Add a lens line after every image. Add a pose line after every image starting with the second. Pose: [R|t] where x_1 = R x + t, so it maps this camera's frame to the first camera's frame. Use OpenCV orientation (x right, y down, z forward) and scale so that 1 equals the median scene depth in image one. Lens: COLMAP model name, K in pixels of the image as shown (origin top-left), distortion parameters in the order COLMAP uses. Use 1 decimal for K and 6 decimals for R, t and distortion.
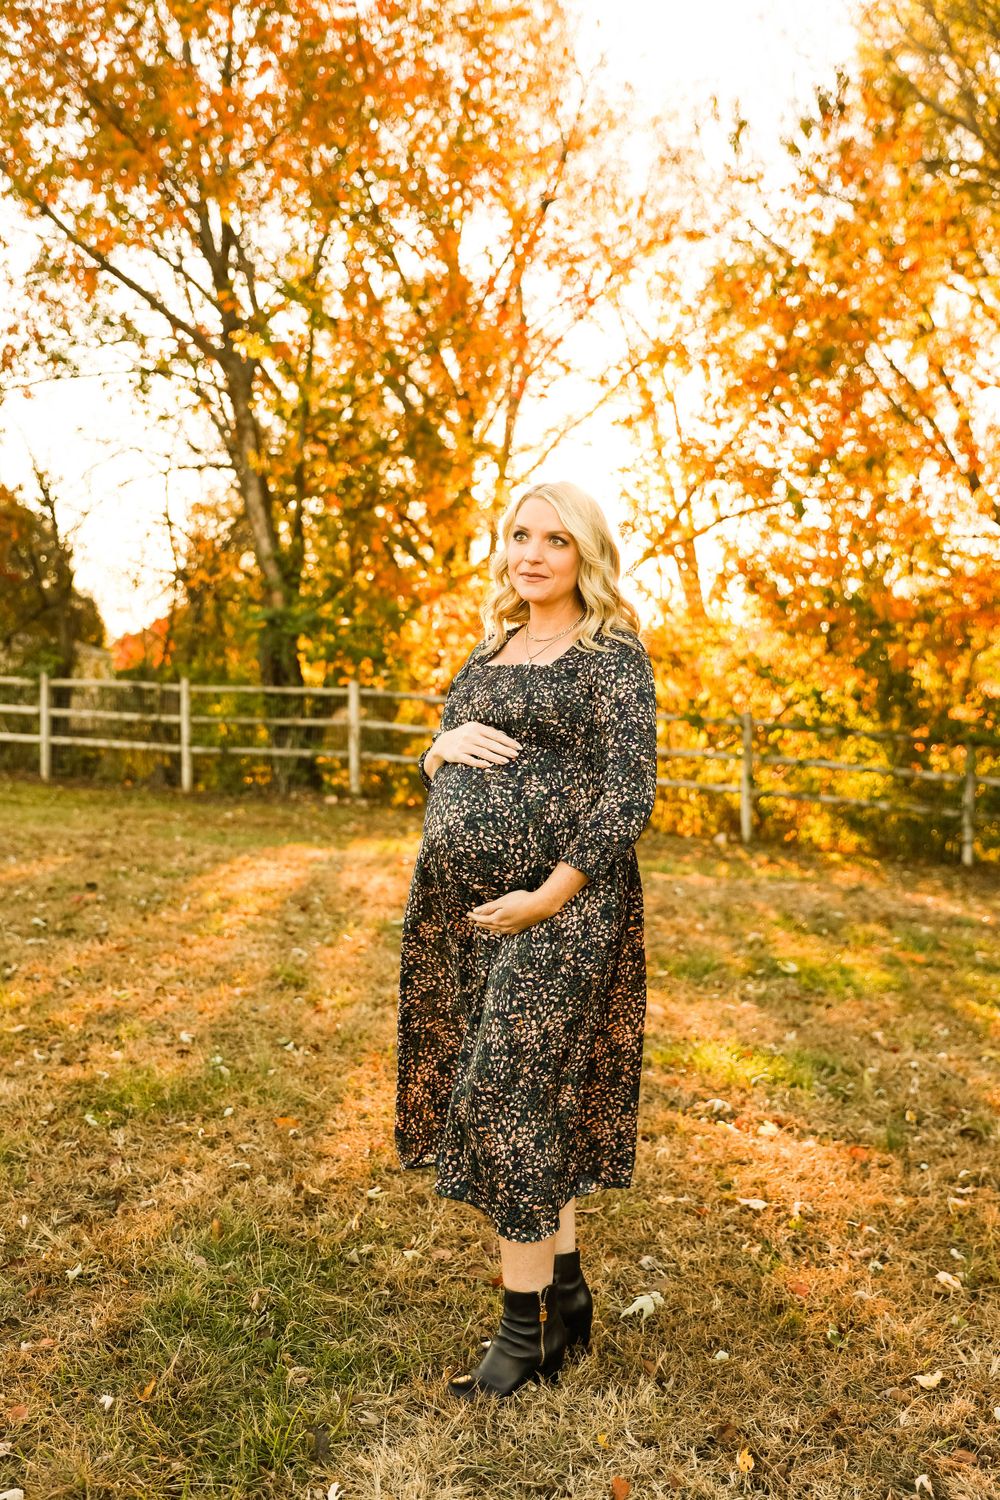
lens RADIAL K [[1436.7, 0, 496.9], [0, 1436.7, 741.2], [0, 0, 1]] dist [-0.017501, 0.000000]
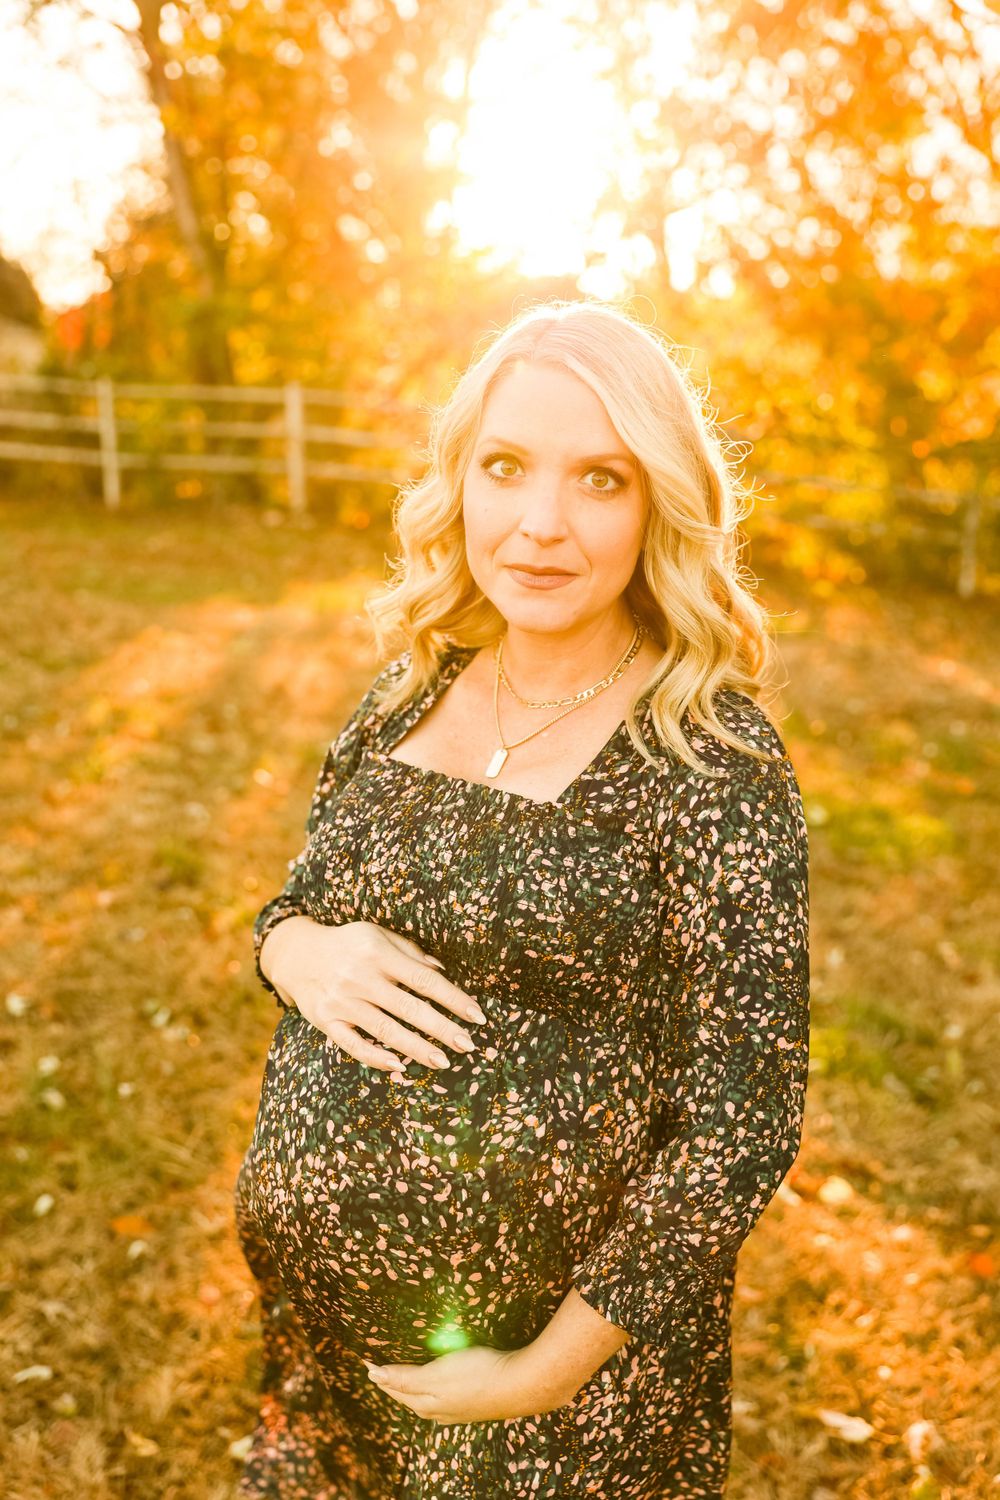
lens RADIAL K [[1436.7, 0, 488.2], [0, 1436.7, 751.9], [0, 0, 1]] dist [-0.017501, 0.000000]
pose [[0.999763, -0.003649, 0.021441, 0.010157], [-0.001248, 0.974583, 0.224023, -0.149138], [-0.021714, -0.223997, 0.974348, 0.598763]]
